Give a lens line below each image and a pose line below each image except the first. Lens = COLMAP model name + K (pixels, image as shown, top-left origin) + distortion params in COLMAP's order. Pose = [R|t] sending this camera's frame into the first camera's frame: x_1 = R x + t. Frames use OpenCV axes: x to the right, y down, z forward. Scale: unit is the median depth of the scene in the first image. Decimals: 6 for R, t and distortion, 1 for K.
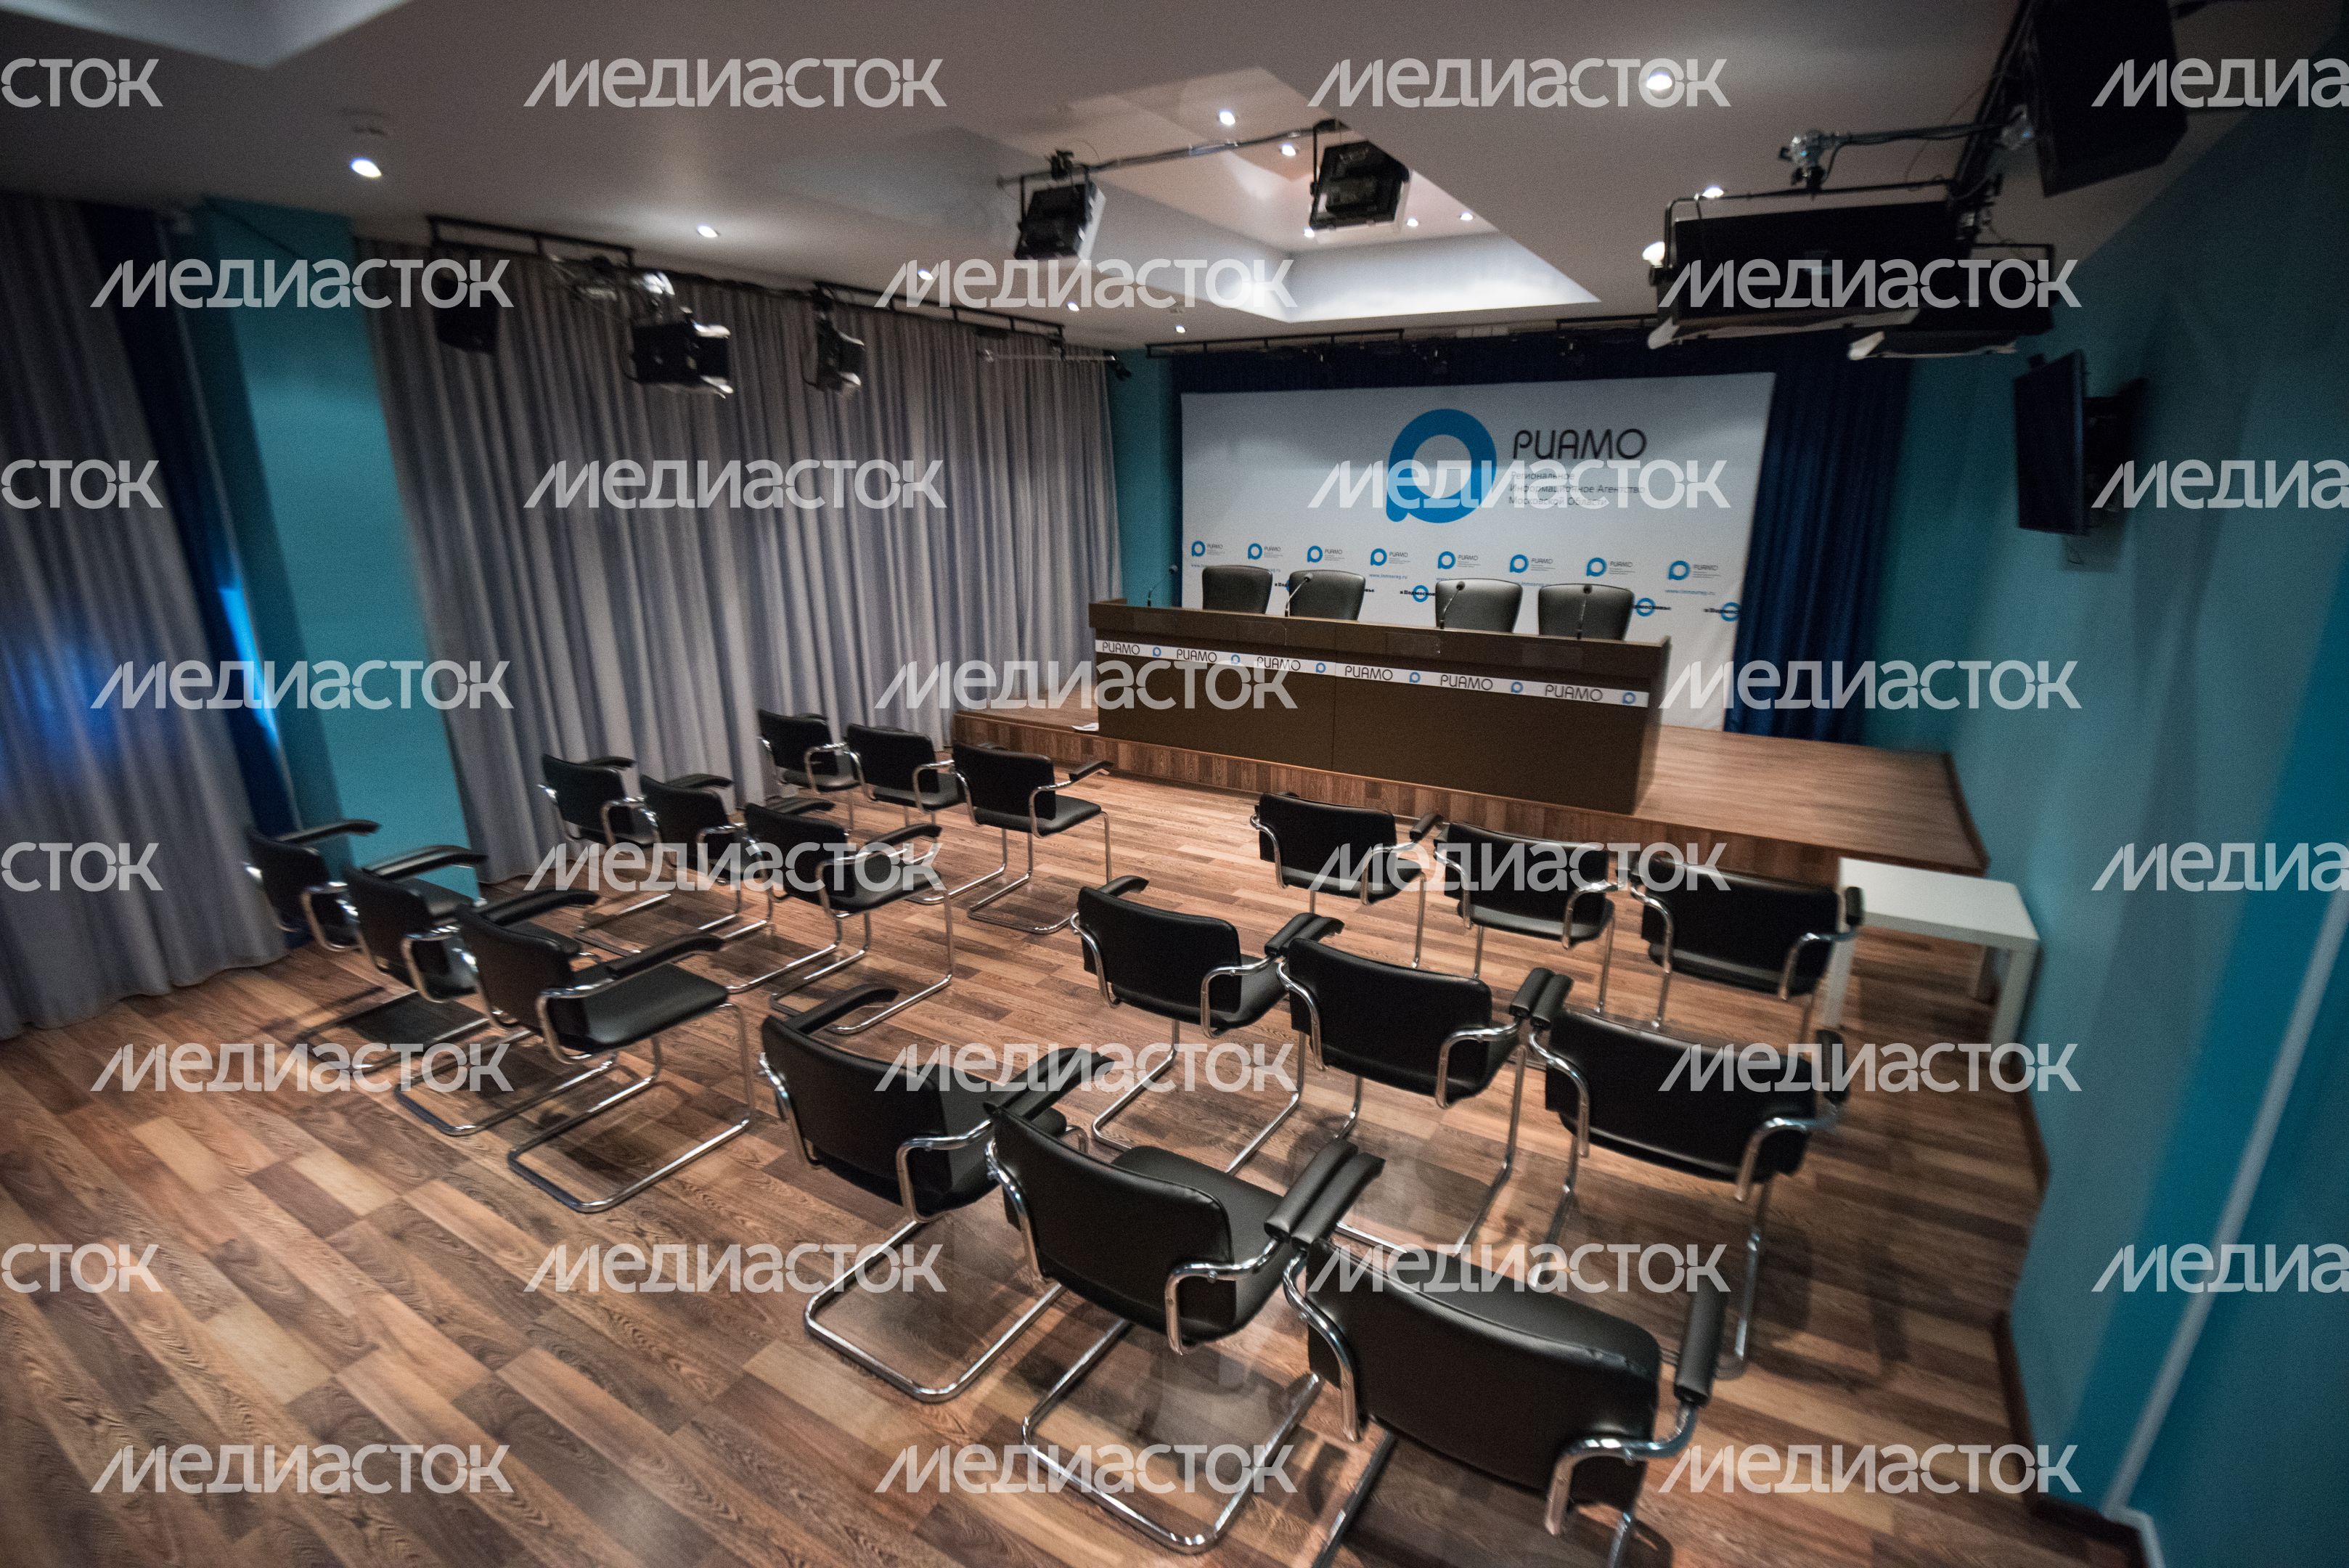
lens RADIAL K [[1065.3, 0, 1198.4], [0, 1065.3, 799.5], [0, 0, 1]] dist [0.002891, -0.020035]
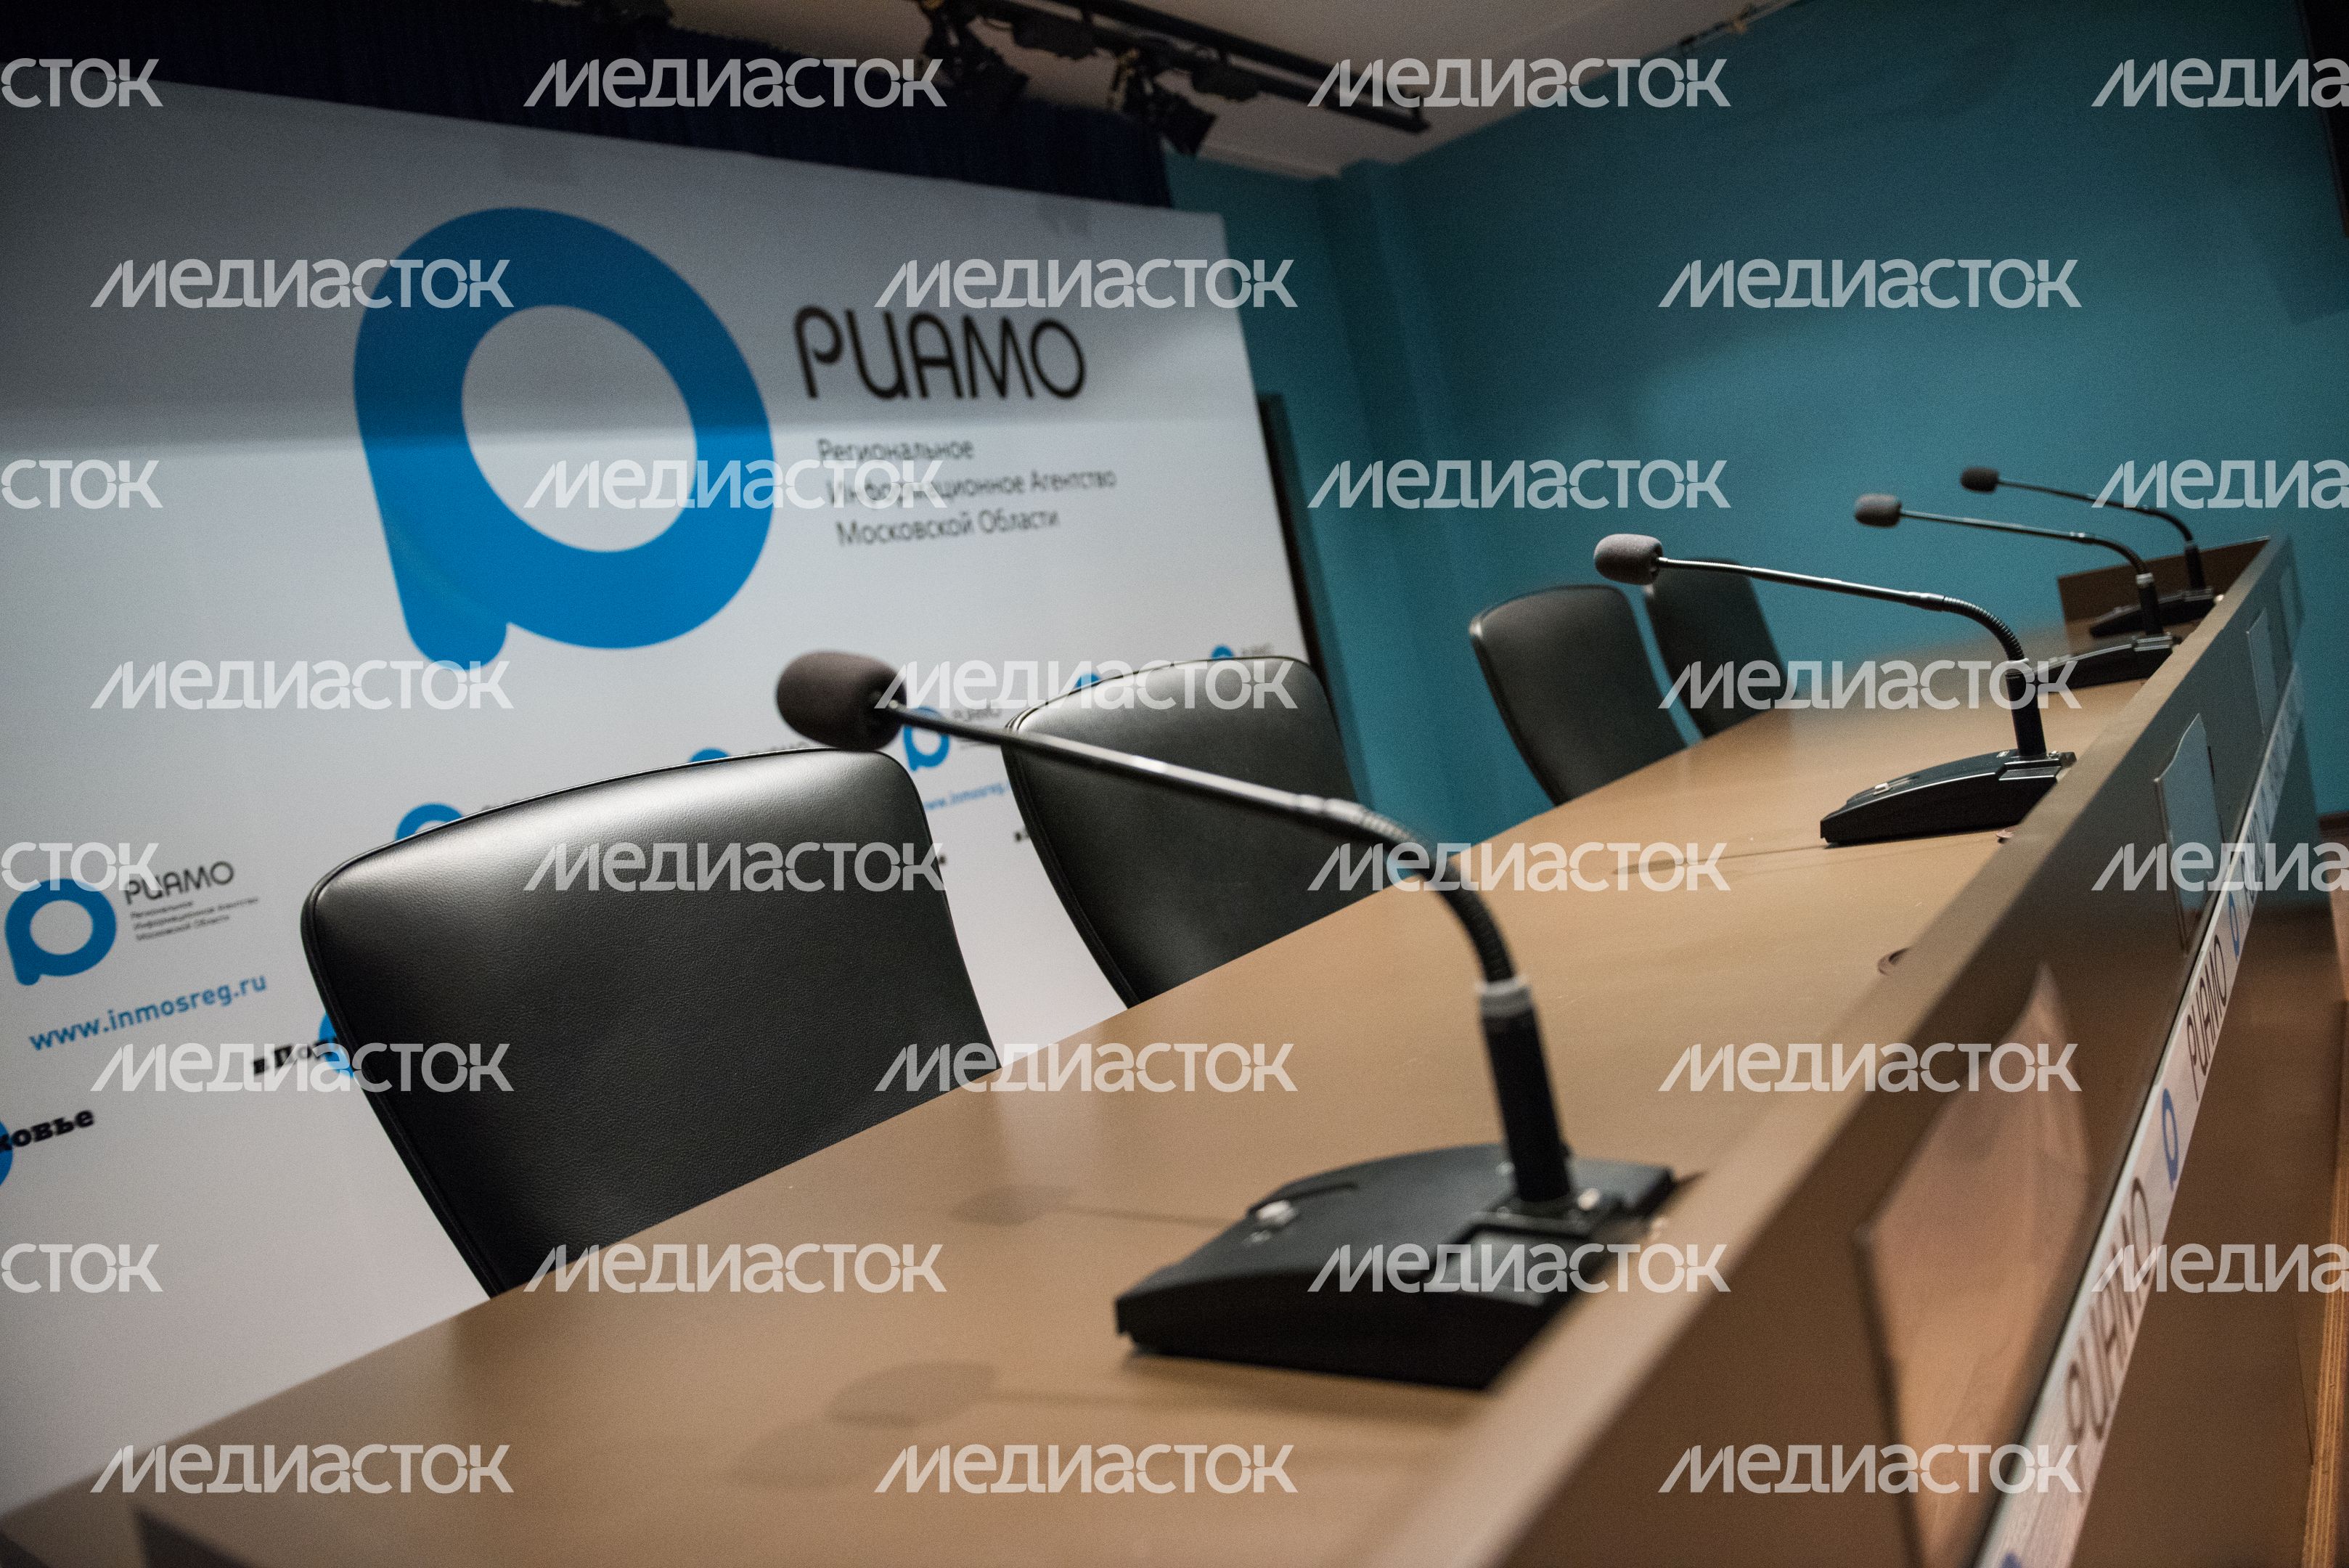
lens RADIAL K [[1585.7, 0, 1172.2], [0, 1585.7, 785.2], [0, 0, 1]] dist [-0.055177, 0.002978]
pose [[0.140990, -0.100038, 0.984944, -0.194860], [0.487435, 0.872955, 0.018890, -0.313272], [-0.861701, 0.477433, 0.171840, 1.475899]]
